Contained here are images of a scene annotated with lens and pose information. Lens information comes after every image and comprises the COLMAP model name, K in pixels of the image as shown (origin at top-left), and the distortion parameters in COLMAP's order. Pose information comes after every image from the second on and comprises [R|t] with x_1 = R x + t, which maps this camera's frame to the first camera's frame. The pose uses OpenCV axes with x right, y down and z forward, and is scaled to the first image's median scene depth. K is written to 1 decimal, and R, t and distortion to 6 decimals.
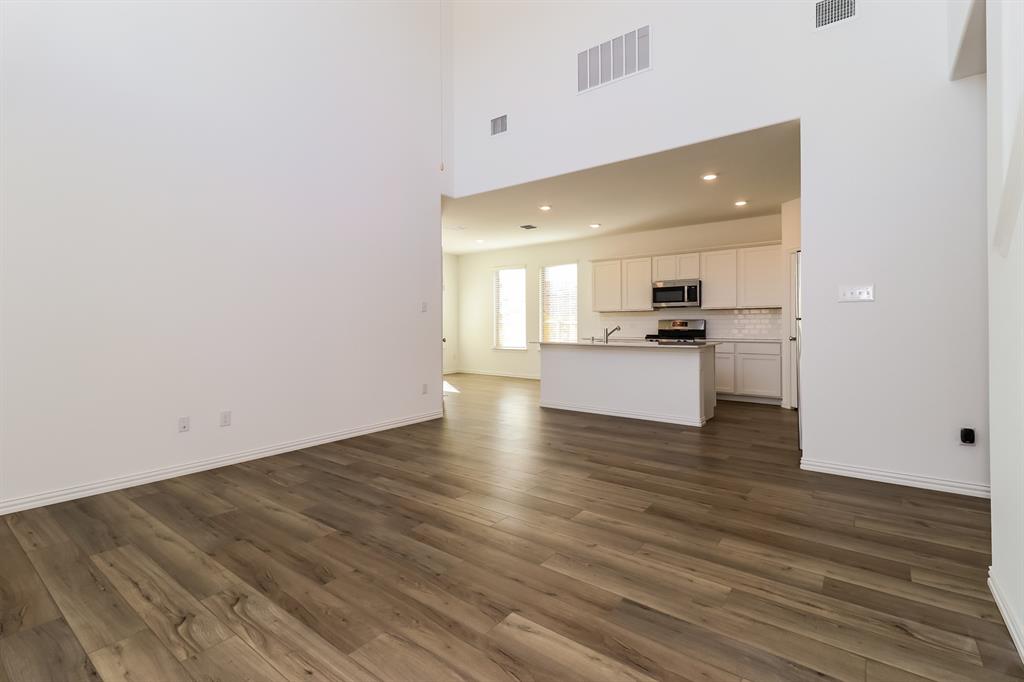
lens RADIAL K [[479.6, 0, 516.6], [0, 479.6, 339.4], [0, 0, 1]] dist [0.001192, -0.000013]
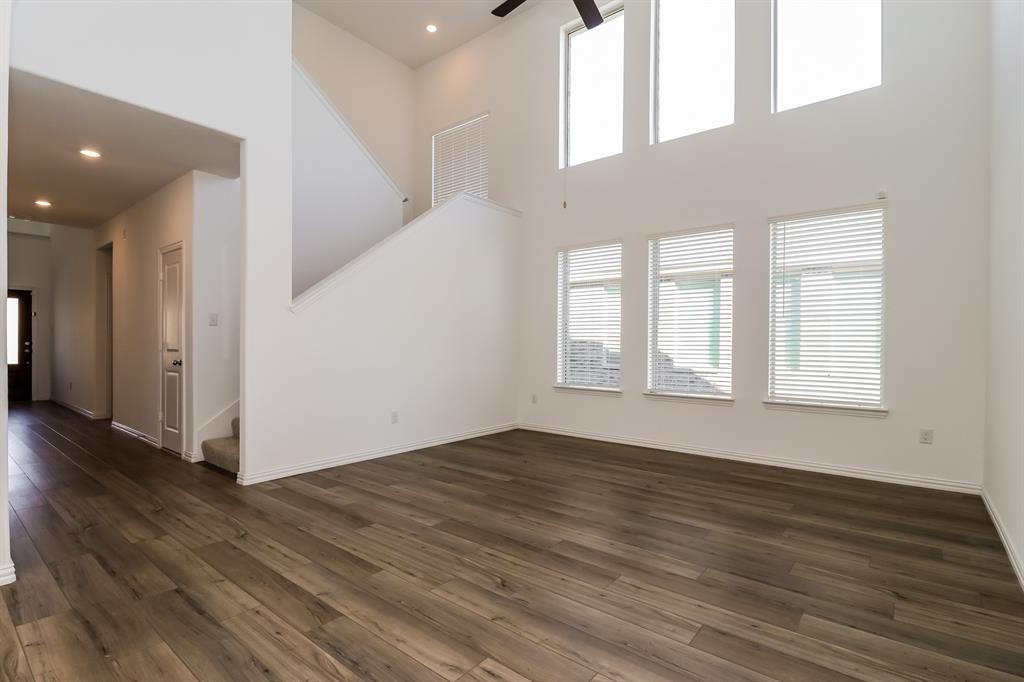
lens RADIAL K [[479.6, 0, 516.6], [0, 479.6, 339.4], [0, 0, 1]] dist [0.001192, -0.000013]
pose [[-0.999518, -0.004015, 0.030788, -0.080188], [-0.003244, 0.999681, 0.025033, -0.075633], [-0.030878, 0.024921, -0.999212, 2.224702]]
